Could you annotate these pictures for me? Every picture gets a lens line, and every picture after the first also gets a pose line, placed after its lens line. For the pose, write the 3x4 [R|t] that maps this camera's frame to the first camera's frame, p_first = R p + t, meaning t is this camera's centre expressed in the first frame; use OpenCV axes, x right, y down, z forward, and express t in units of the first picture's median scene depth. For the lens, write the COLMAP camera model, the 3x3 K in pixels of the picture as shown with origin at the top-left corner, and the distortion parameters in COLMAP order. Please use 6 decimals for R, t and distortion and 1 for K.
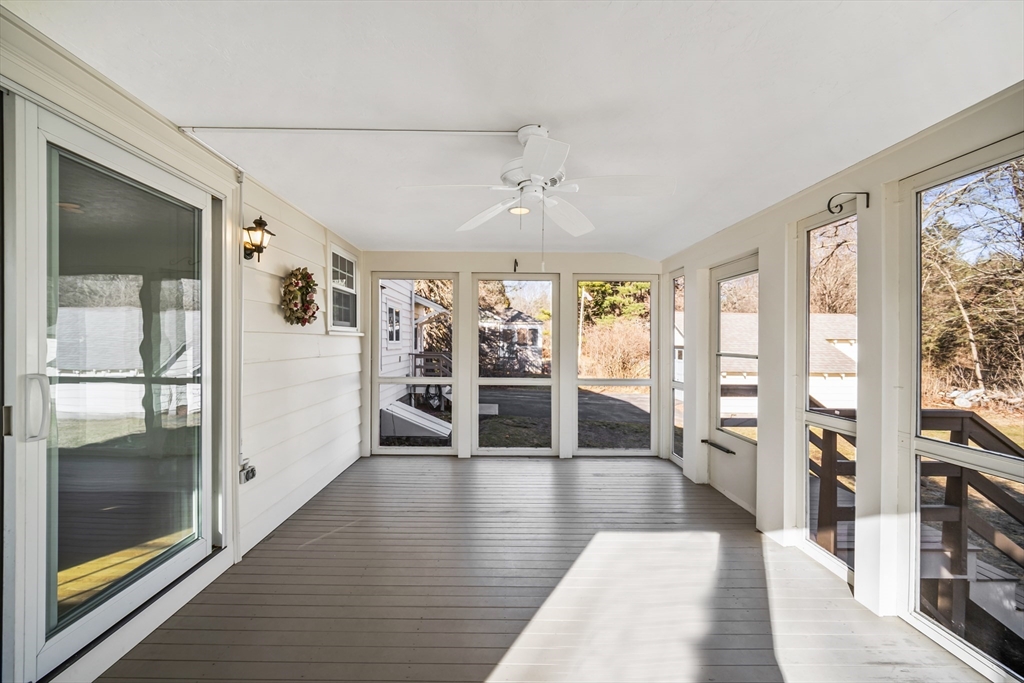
lens RADIAL K [[411.9, 0, 502.3], [0, 411.9, 348.9], [0, 0, 1]] dist [-0.000521, -0.000108]
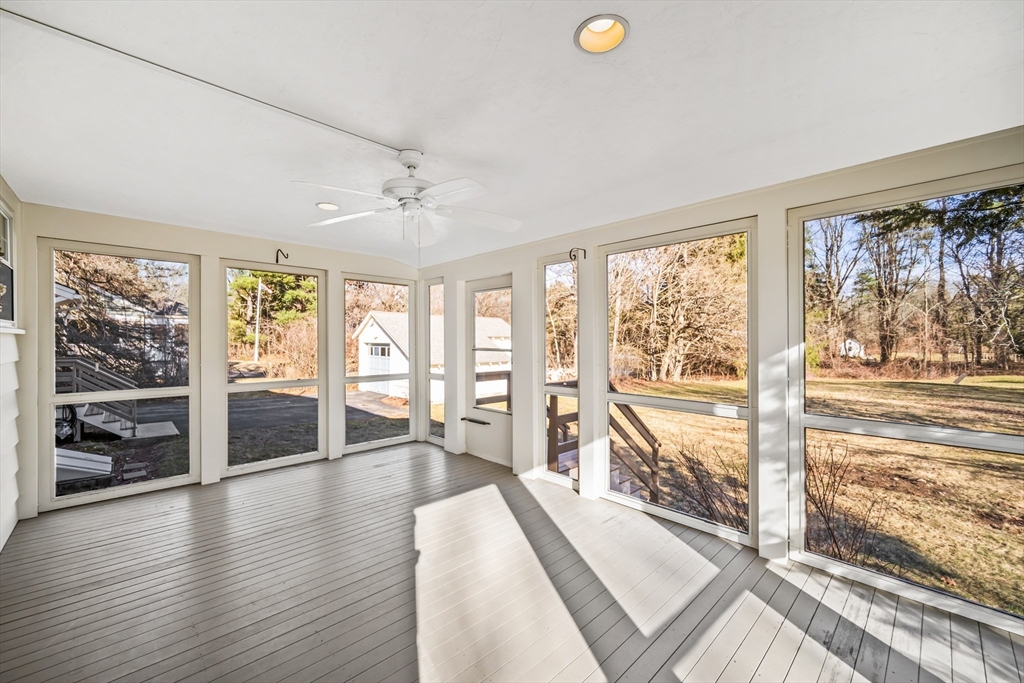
lens RADIAL K [[407.4, 0, 512.1], [0, 407.4, 345.8], [0, 0, 1]] dist [0.000472, 0.000147]
pose [[0.728403, -0.017124, 0.684935, -0.218705], [0.018178, 0.999819, 0.005664, -0.001835], [-0.684908, 0.008325, 0.728582, -0.000088]]
